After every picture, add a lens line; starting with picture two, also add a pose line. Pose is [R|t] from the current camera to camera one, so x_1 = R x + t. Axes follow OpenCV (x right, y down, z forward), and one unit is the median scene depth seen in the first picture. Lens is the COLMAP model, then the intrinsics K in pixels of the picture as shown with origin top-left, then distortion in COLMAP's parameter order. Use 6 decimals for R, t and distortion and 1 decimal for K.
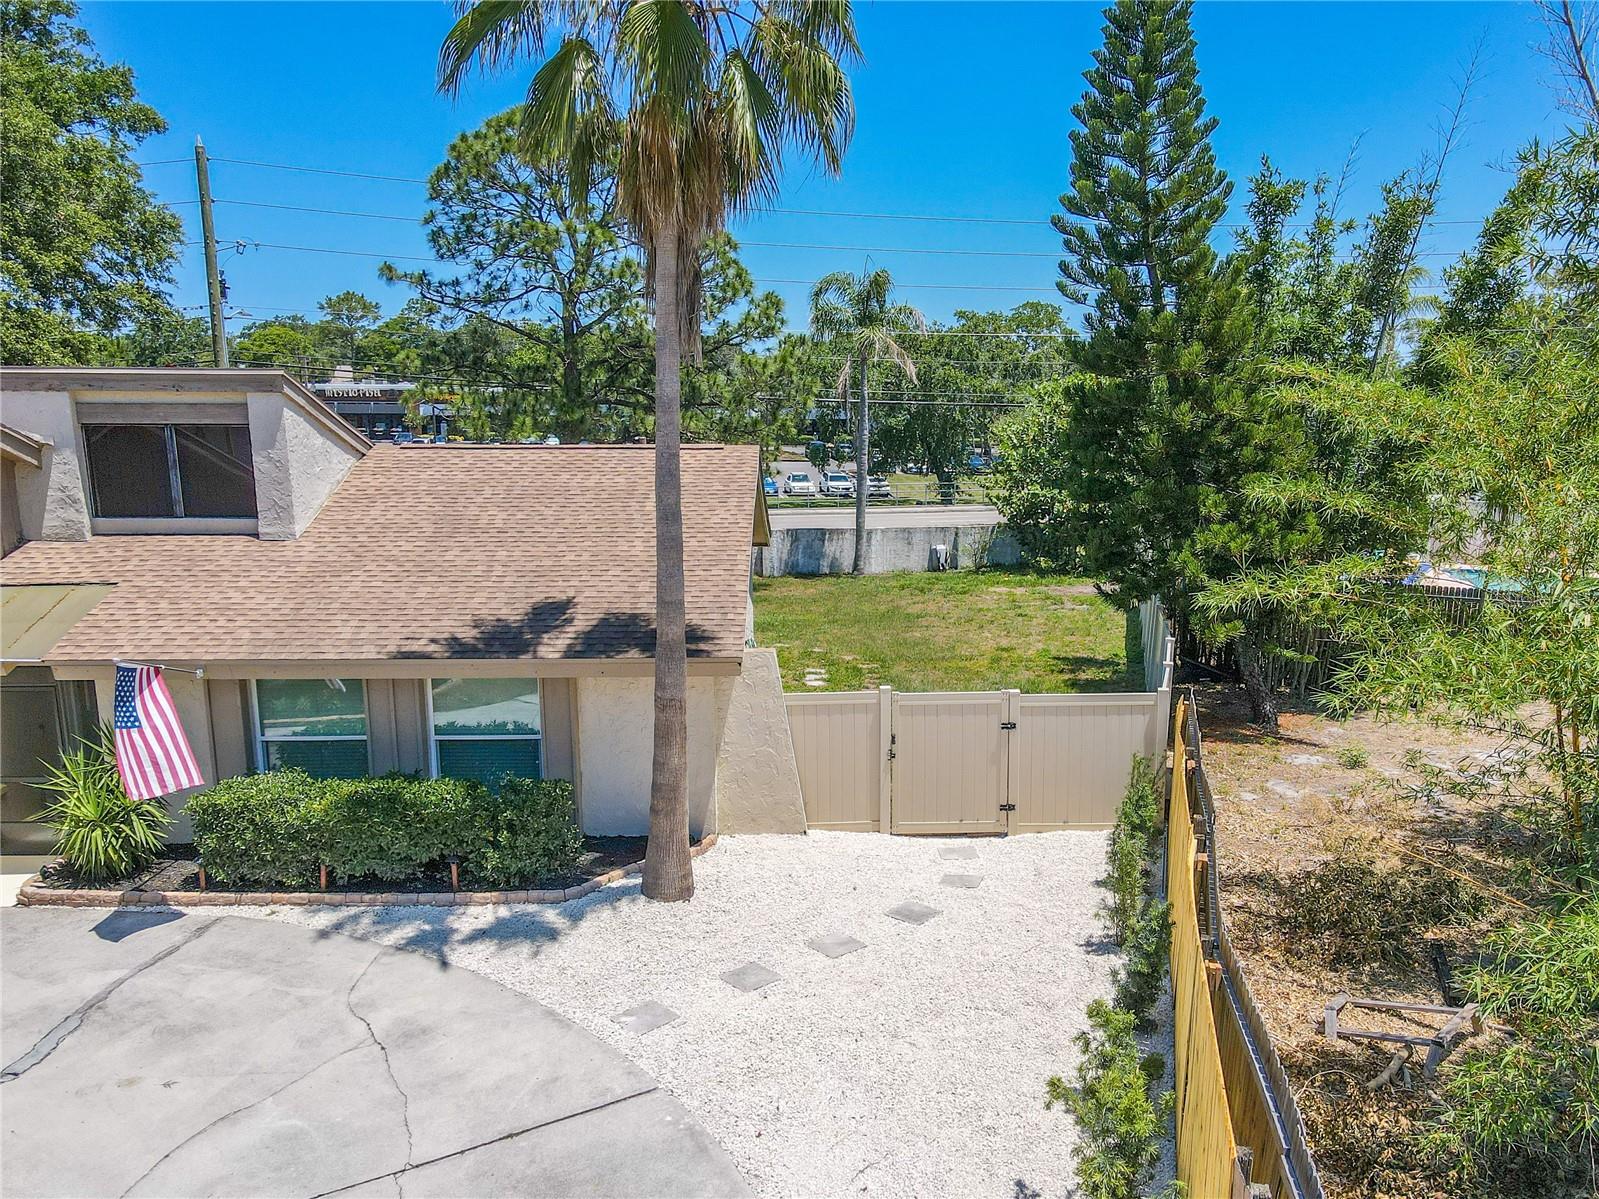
lens RADIAL K [[1286.3, 0, 851.9], [0, 1286.3, 652.8], [0, 0, 1]] dist [0.007793, 0.007366]
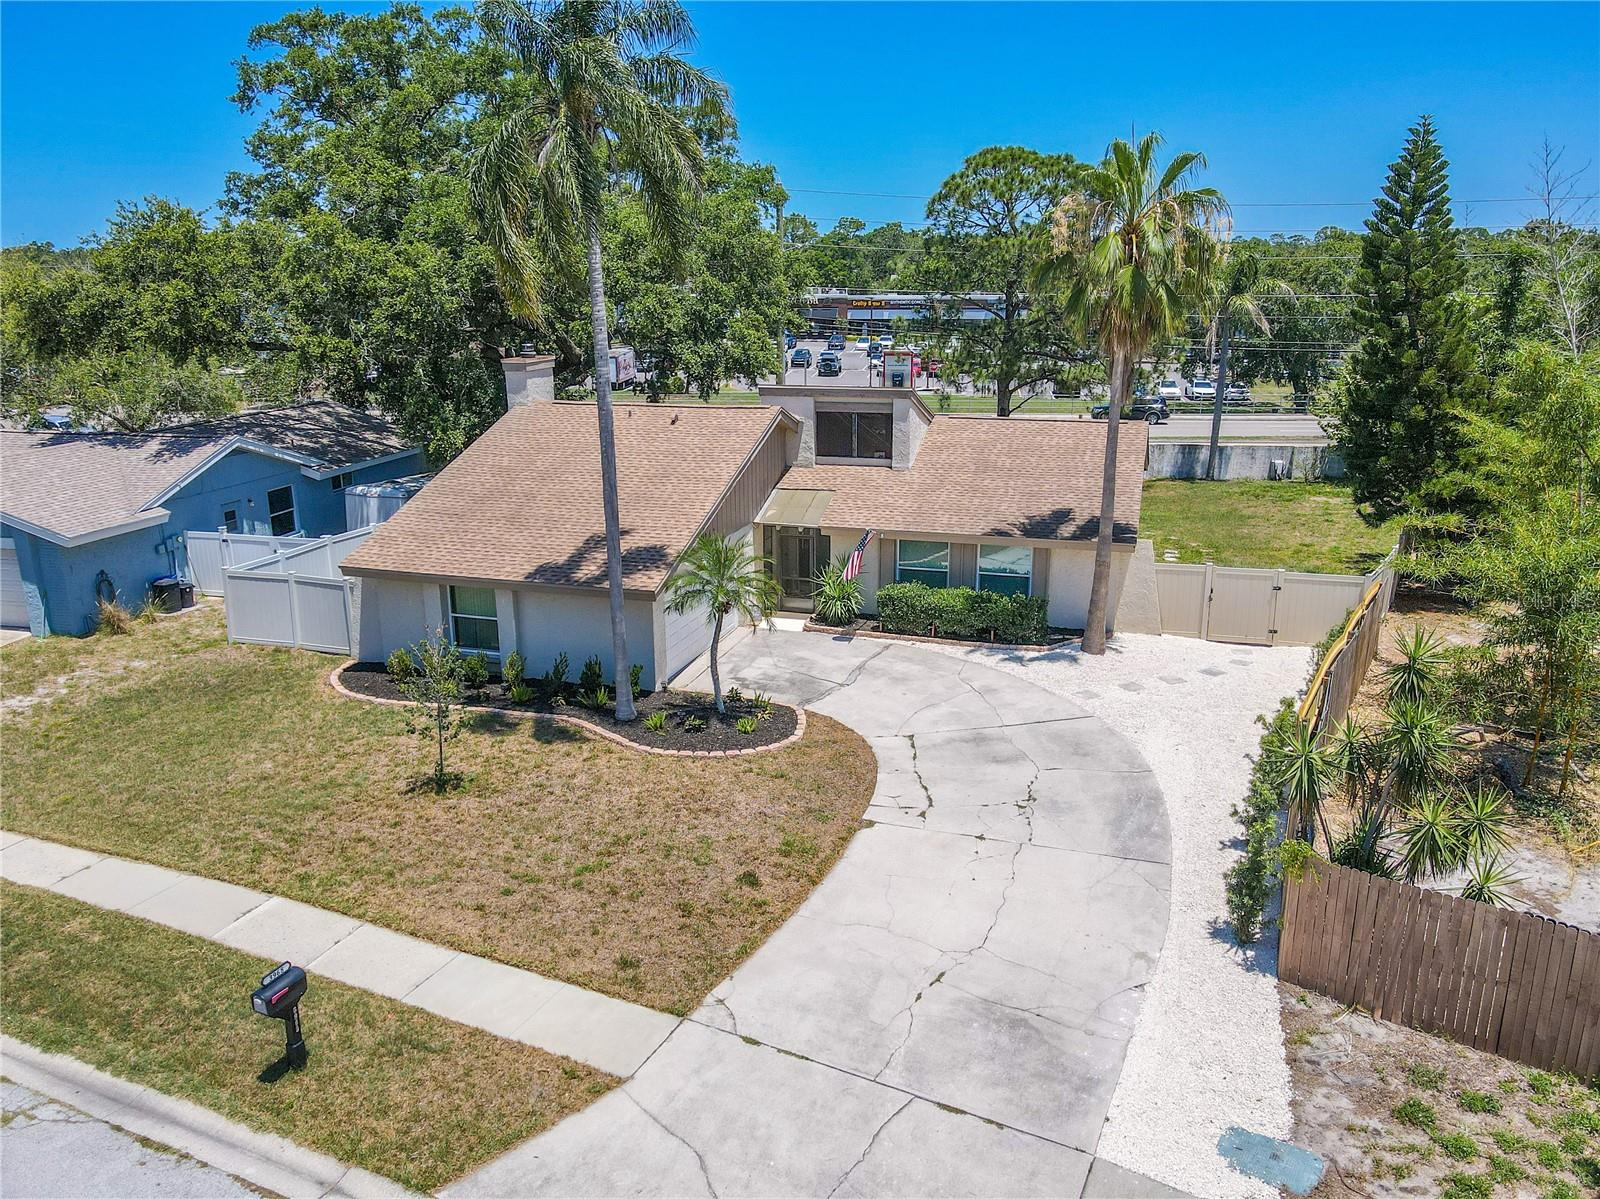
lens RADIAL K [[1171.8, 0, 804.9], [0, 1171.8, 603.9], [0, 0, 1]] dist [-0.009575, 0.051494]
pose [[0.944550, 0.079766, -0.318533, 0.013805], [-0.057174, 0.995180, 0.079671, -0.014813], [0.323353, -0.057041, 0.944558, -0.698911]]
